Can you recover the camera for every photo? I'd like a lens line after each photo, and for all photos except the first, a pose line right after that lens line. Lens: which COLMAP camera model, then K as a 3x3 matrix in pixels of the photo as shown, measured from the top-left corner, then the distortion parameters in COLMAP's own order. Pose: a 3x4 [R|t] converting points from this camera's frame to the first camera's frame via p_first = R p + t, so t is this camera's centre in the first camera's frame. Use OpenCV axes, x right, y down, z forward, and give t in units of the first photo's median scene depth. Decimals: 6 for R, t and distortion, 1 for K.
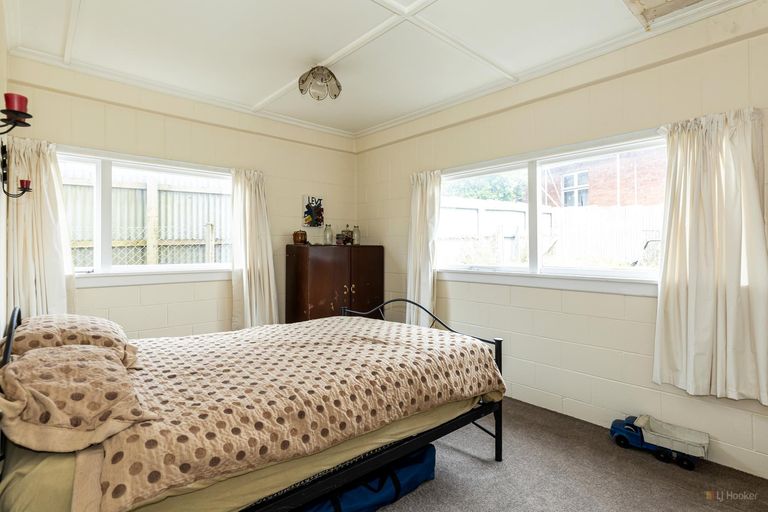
lens RADIAL K [[388.4, 0, 383.5], [0, 388.4, 245.1], [0, 0, 1]] dist [0.053284, 0.000093]
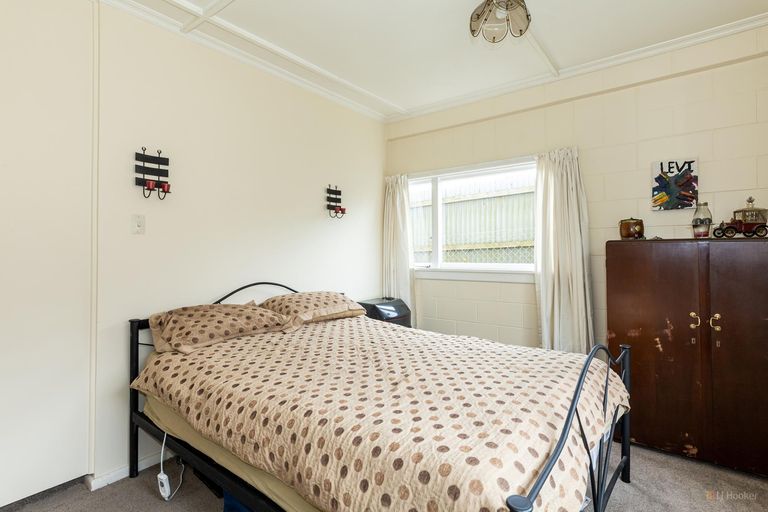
lens RADIAL K [[382.8, 0, 383.3], [0, 382.8, 247.5], [0, 0, 1]] dist [0.001234, 0.000101]
pose [[0.179614, -0.014601, -0.983629, 0.353197], [0.018518, 0.999763, -0.011459, 0.010973], [0.983563, -0.016156, 0.179841, 0.479380]]
